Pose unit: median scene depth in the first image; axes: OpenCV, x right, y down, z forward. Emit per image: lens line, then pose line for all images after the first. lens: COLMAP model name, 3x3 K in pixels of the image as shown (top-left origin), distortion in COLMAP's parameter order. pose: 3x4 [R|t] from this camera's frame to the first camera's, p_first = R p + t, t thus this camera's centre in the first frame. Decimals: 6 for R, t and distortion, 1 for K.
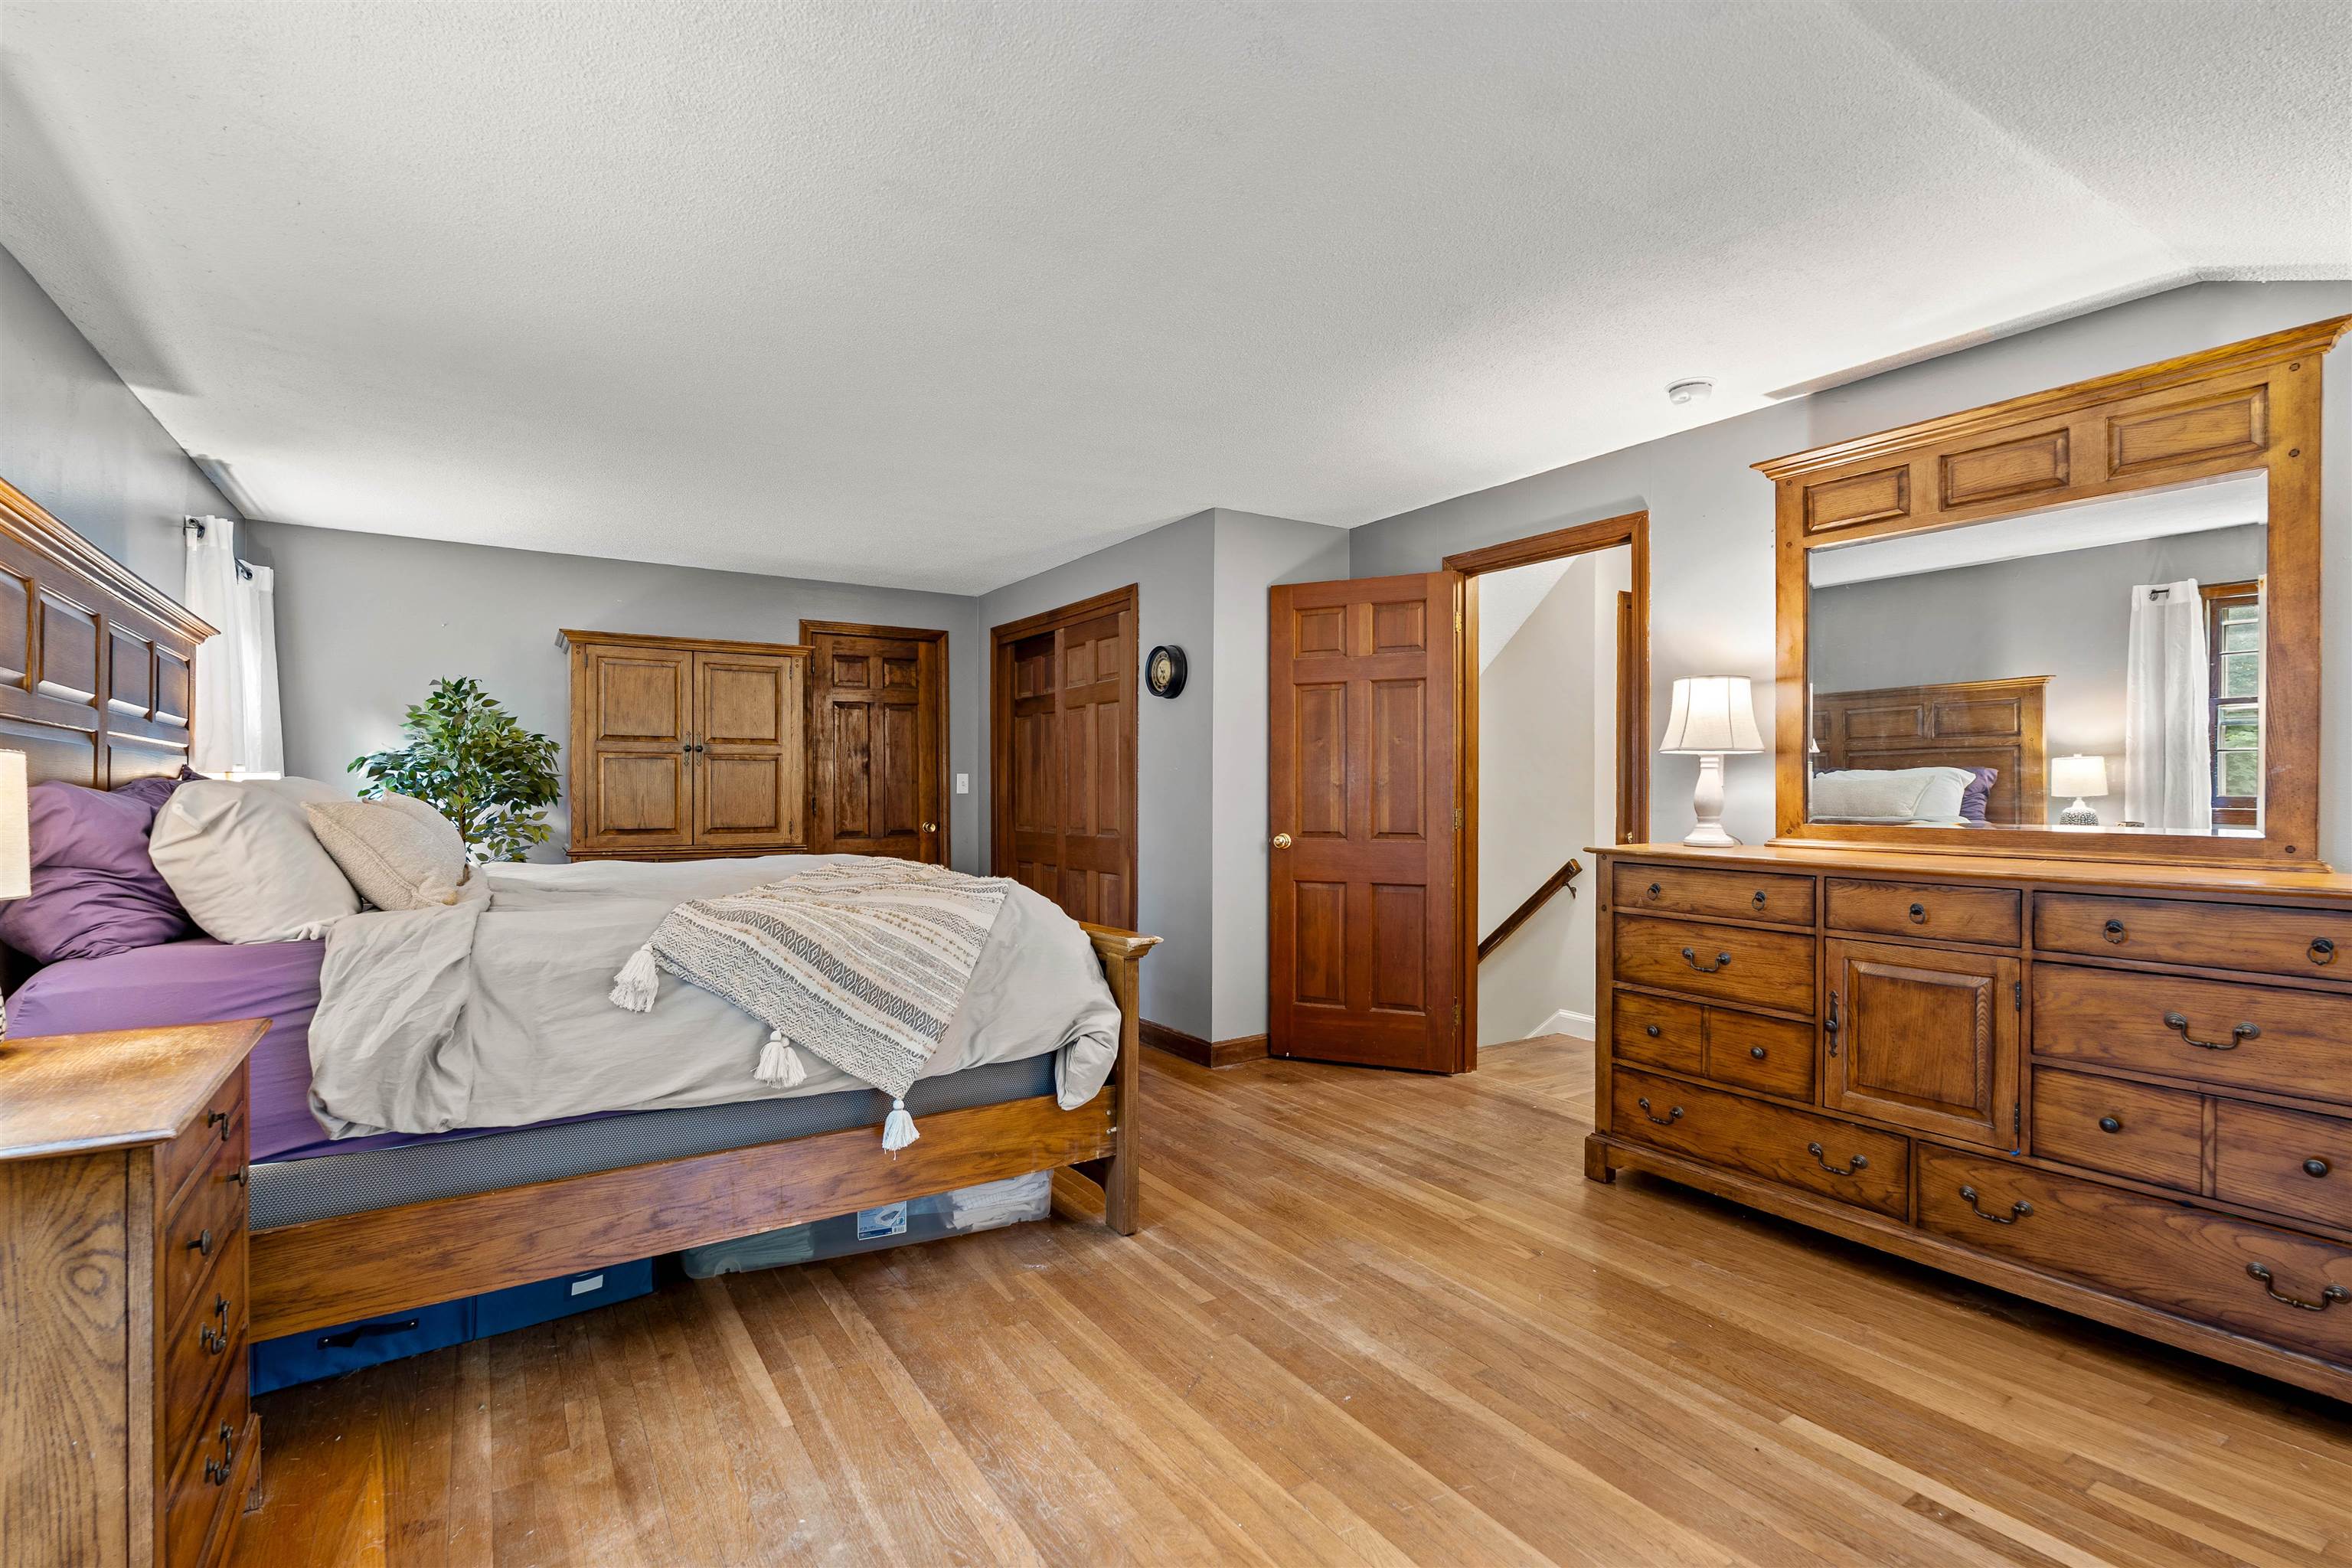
lens RADIAL K [[1054.4, 0, 1177.5], [0, 1054.4, 788.1], [0, 0, 1]] dist [-0.004449, 0.000666]
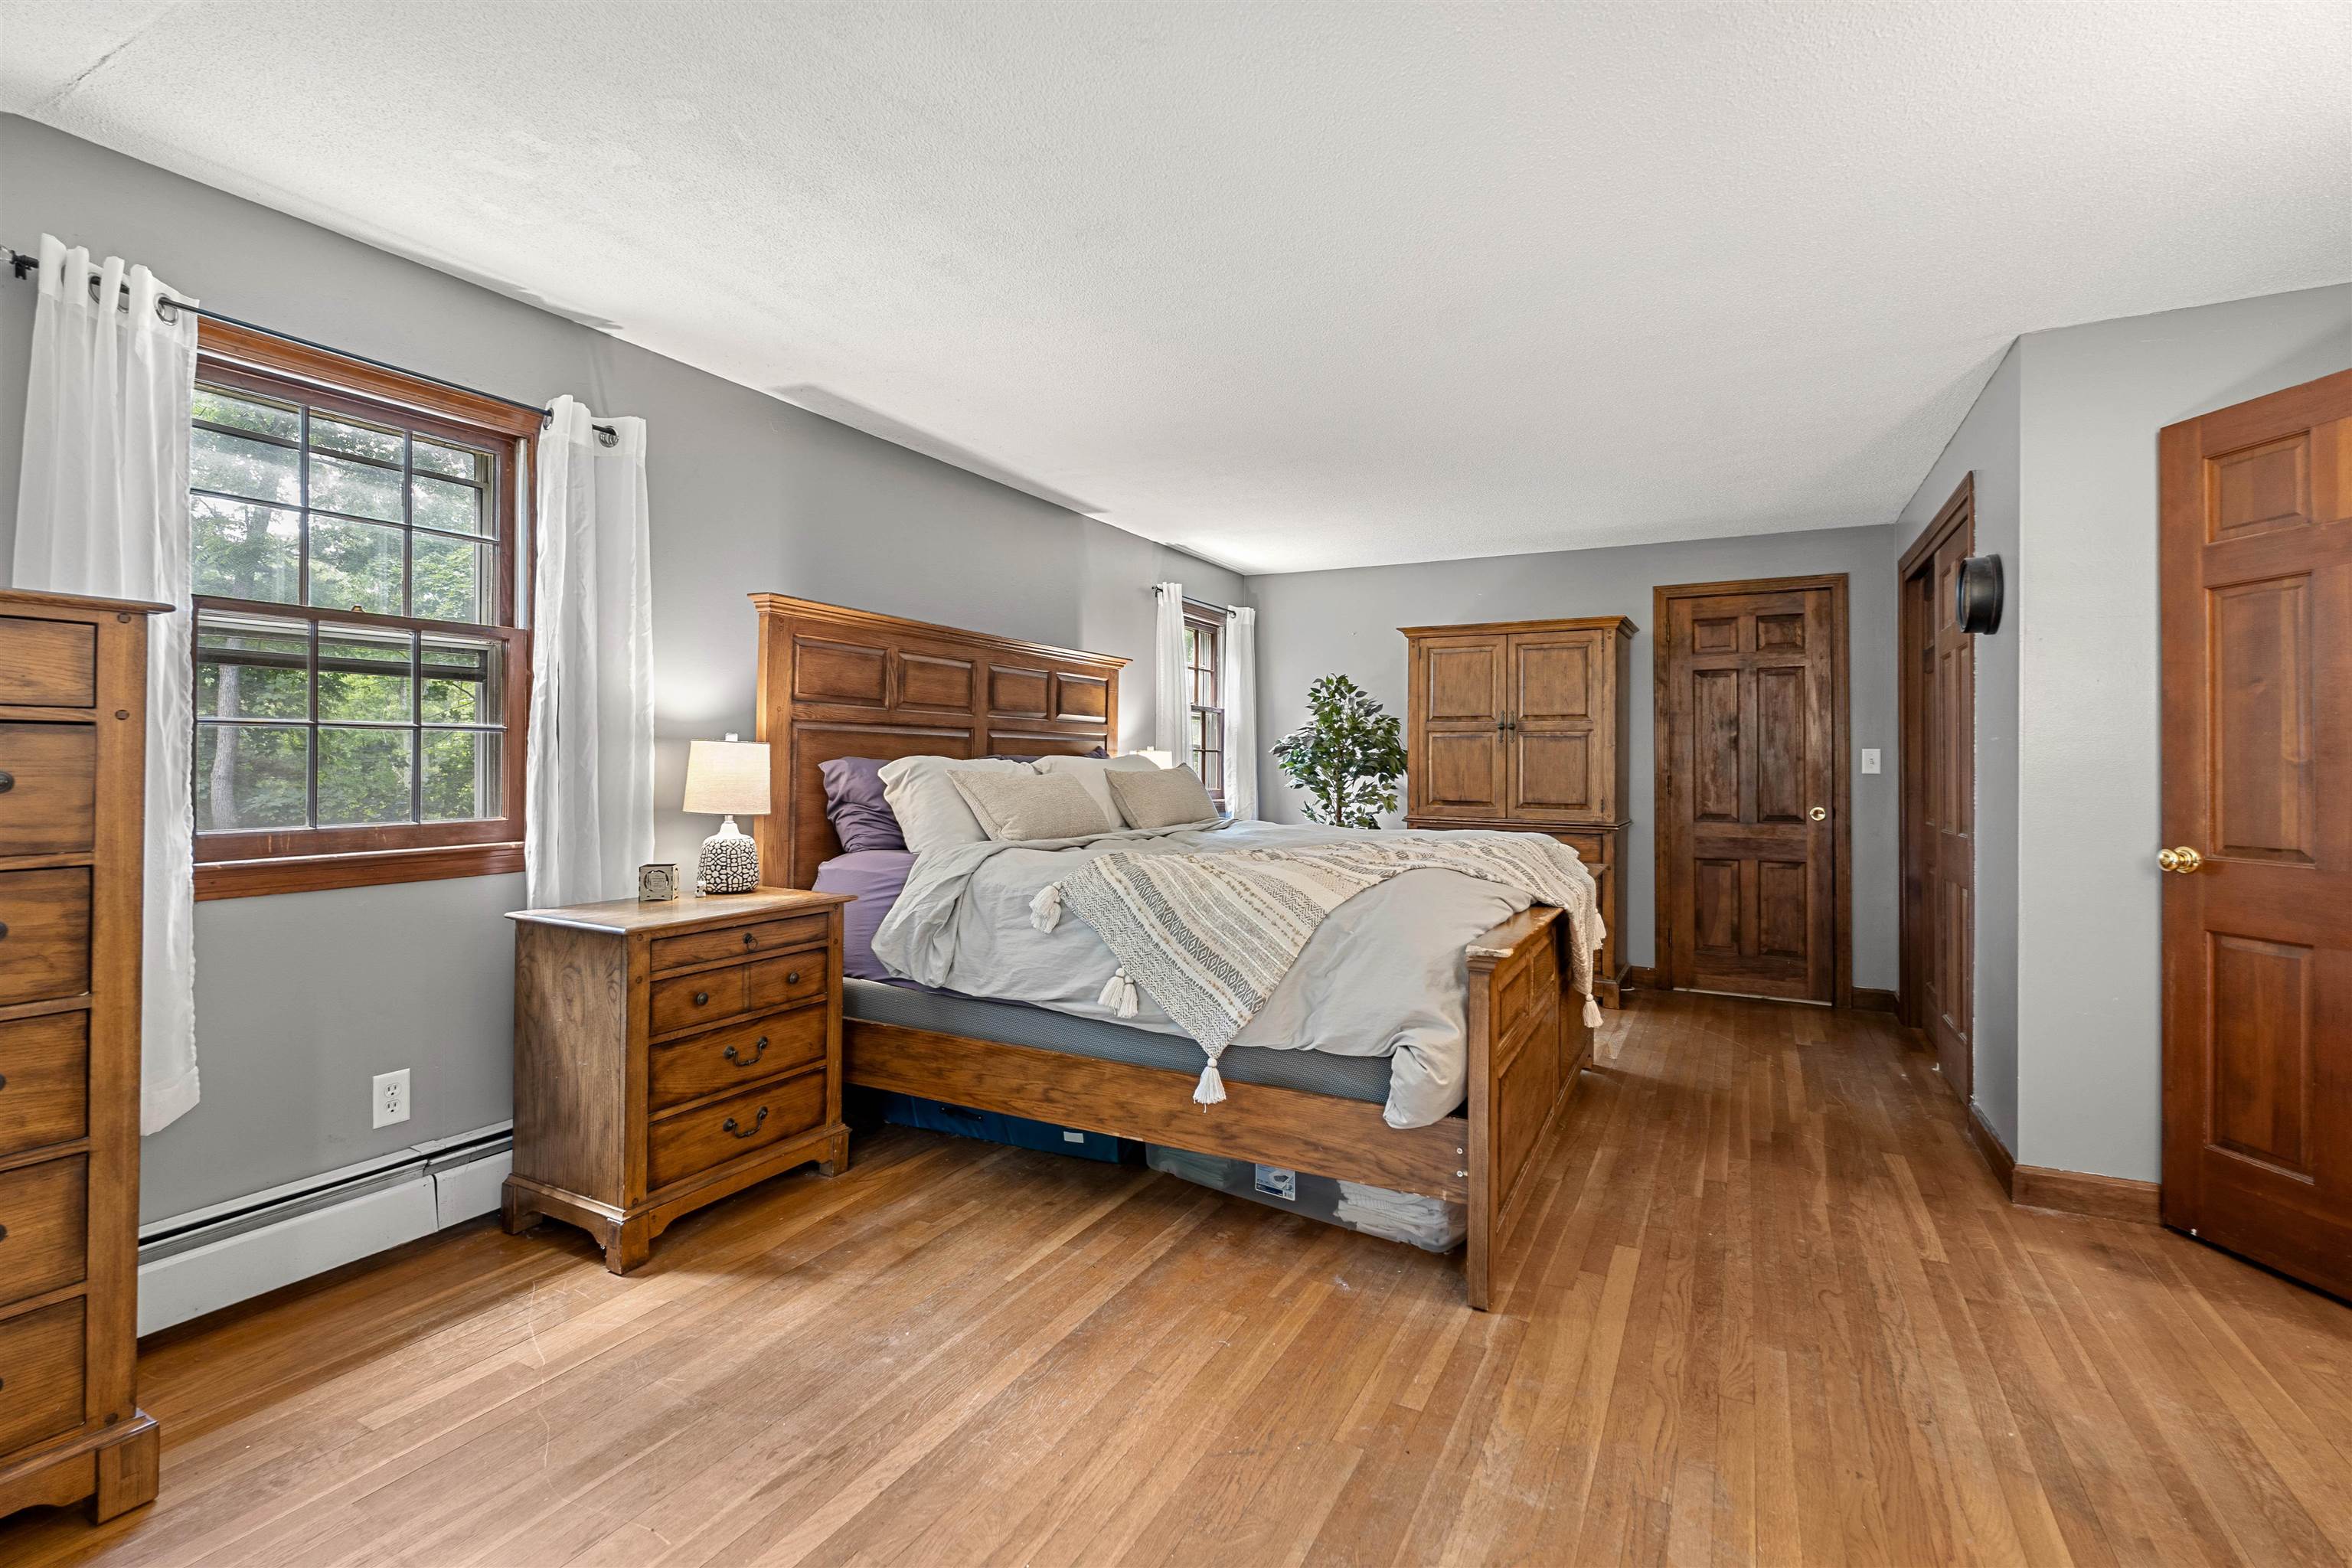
lens RADIAL K [[1054.4, 0, 1208.8], [0, 1054.4, 747.0], [0, 0, 1]] dist [-0.004449, 0.000666]
pose [[0.492039, -0.009479, -0.870521, 0.576236], [-0.006200, 0.999877, -0.014391, -0.000292], [0.870551, 0.012478, 0.491920, 0.414830]]
